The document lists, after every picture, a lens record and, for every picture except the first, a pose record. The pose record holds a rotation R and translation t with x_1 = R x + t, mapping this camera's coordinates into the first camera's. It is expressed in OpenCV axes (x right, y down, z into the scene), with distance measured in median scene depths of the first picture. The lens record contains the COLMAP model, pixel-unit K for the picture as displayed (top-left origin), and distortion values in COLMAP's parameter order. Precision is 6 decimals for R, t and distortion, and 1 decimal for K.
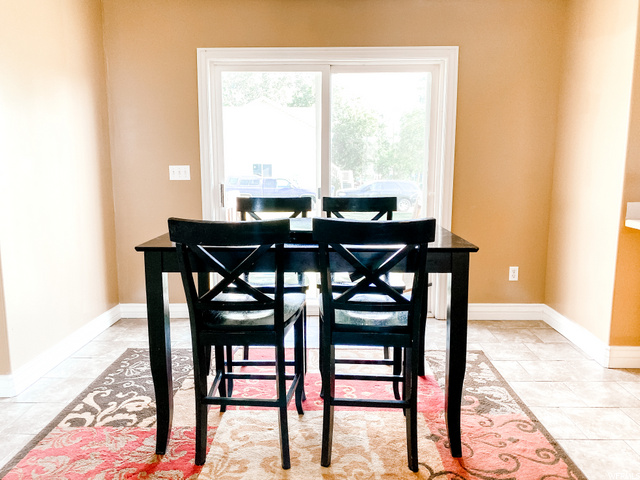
lens RADIAL K [[484.5, 0, 320.6], [0, 484.5, 243.2], [0, 0, 1]] dist [0.099362, -0.114488]
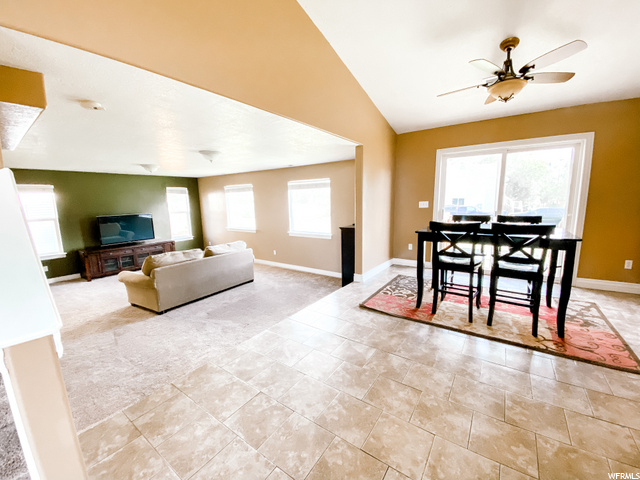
lens RADIAL K [[258.6, 0, 320.0], [0, 258.6, 240.0], [0, 0, 1]] dist [0.000717, -0.012206]
pose [[0.826691, 0.070557, -0.558215, 0.000549], [-0.072527, 0.997192, 0.018633, 0.059650], [0.557963, 0.025082, 0.829487, -0.446946]]
